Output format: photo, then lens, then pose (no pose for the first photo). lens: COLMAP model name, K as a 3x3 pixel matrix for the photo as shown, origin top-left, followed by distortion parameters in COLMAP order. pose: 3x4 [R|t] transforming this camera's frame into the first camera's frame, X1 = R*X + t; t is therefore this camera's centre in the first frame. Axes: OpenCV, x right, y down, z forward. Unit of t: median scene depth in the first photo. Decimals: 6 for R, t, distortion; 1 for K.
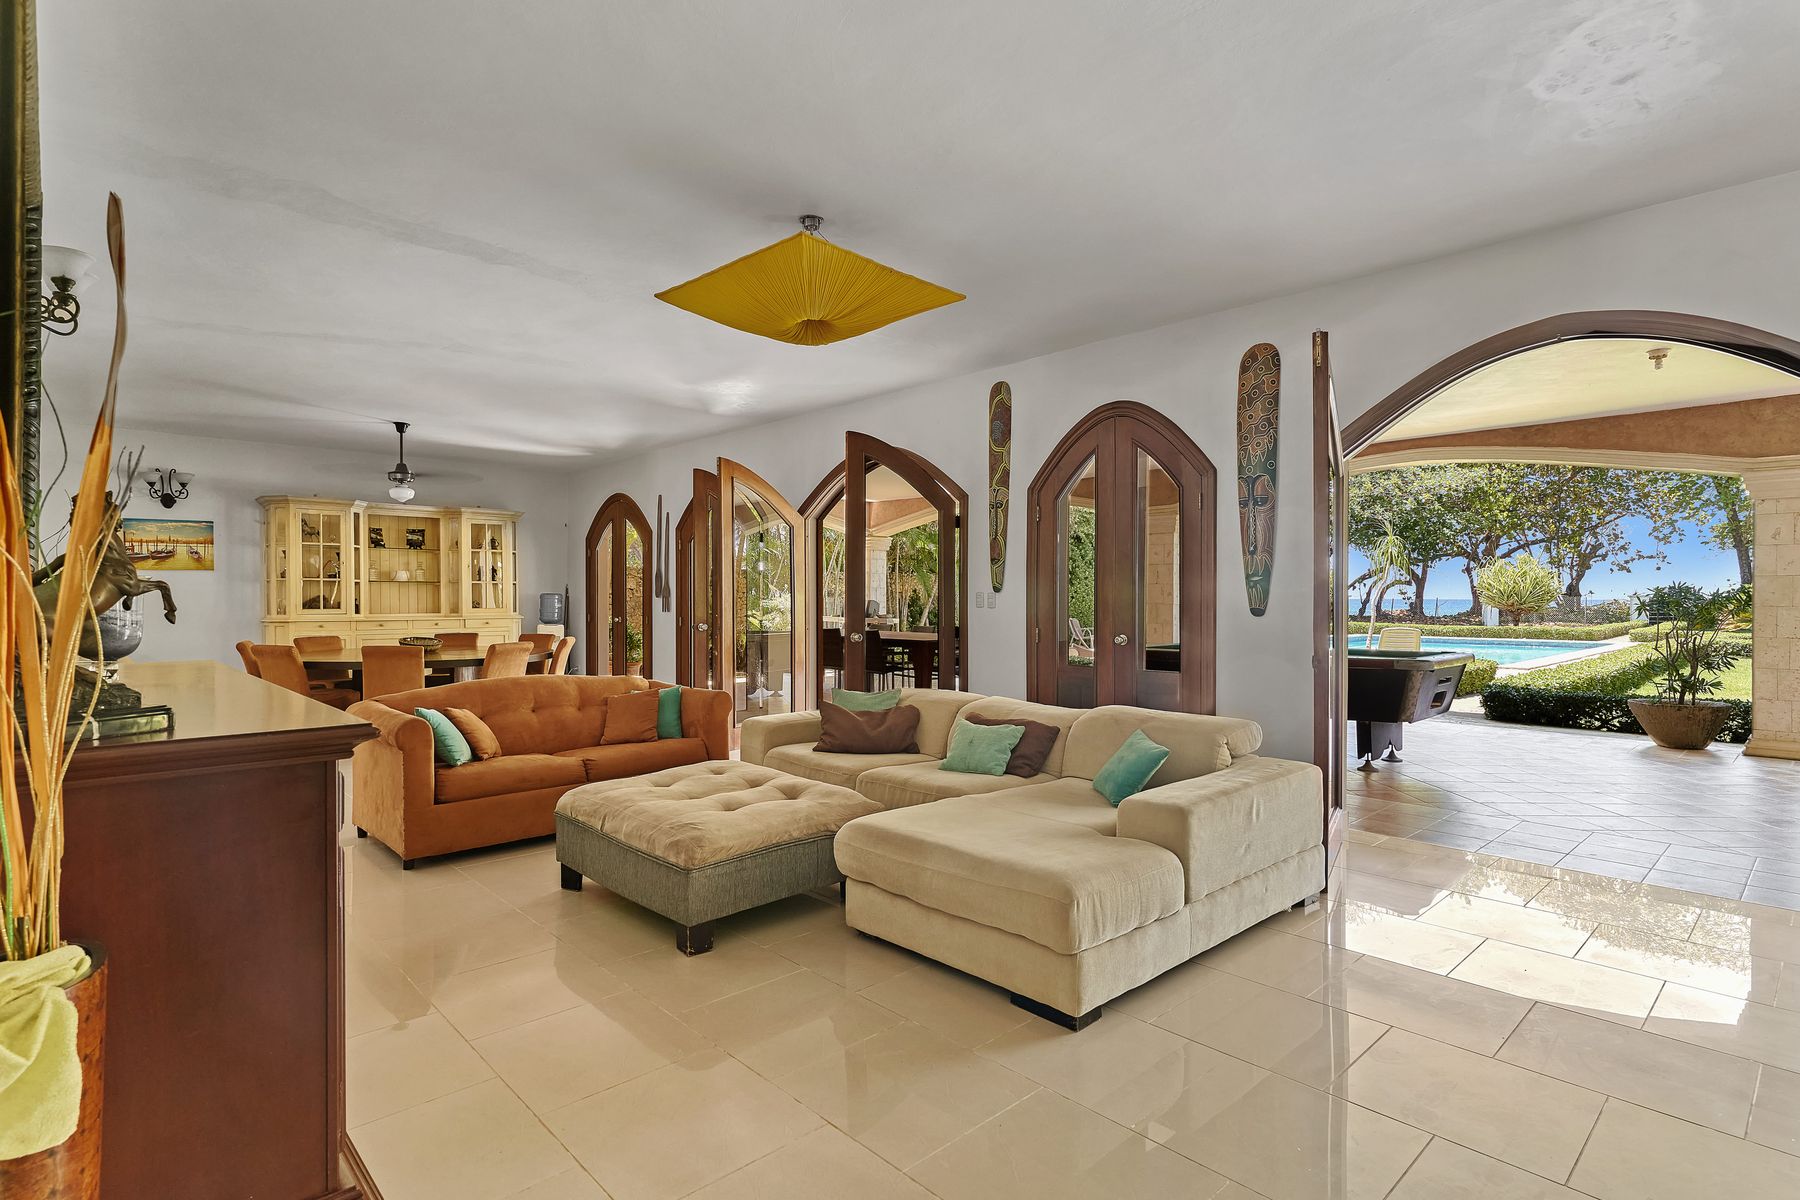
lens RADIAL K [[880.8, 0, 904.0], [0, 880.8, 607.1], [0, 0, 1]] dist [0.005387, 0.000617]
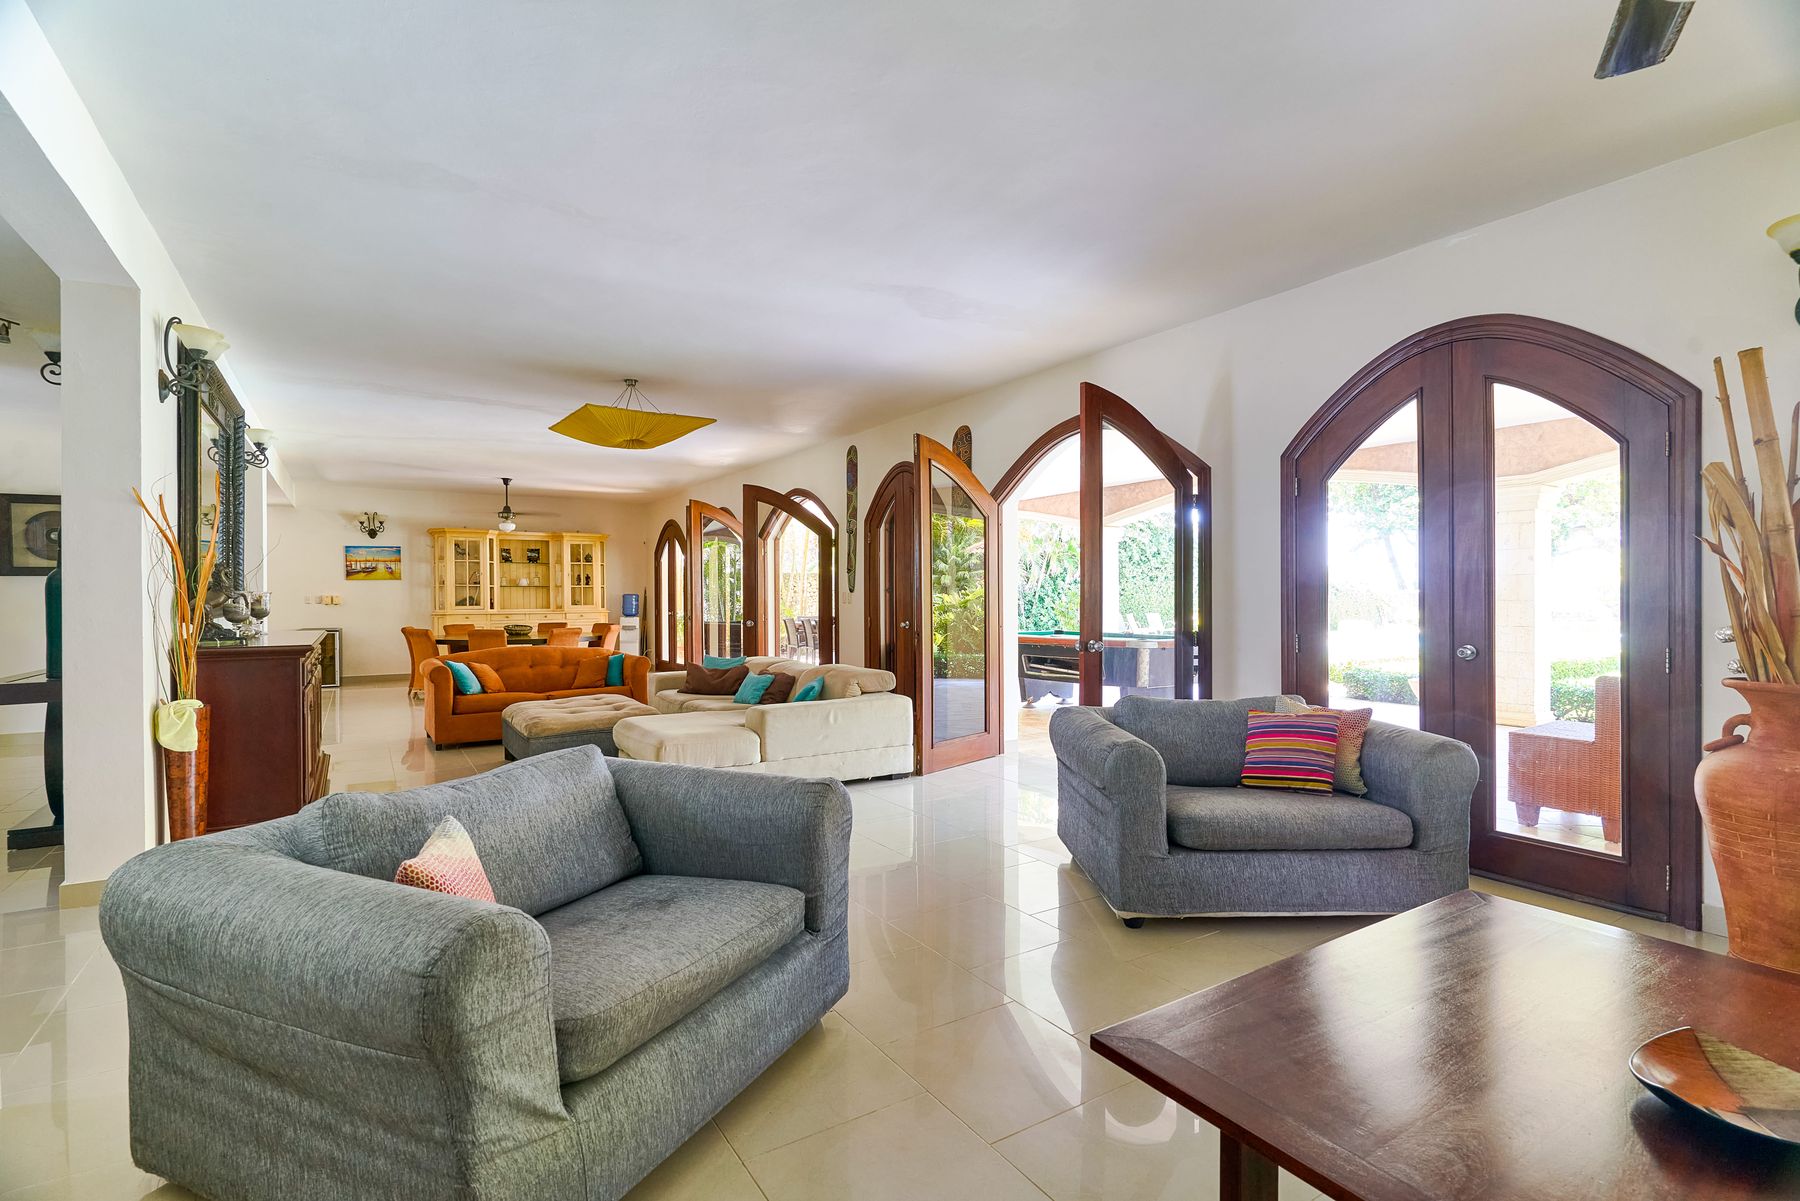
lens RADIAL K [[823.6, 0, 900.7], [0, 823.6, 605.2], [0, 0, 1]] dist [0.001541, 0.000100]
pose [[0.983814, -0.002248, -0.179176, 0.286513], [0.002310, 0.999997, 0.000135, 0.002712], [0.179175, -0.000547, 0.983817, -0.204916]]
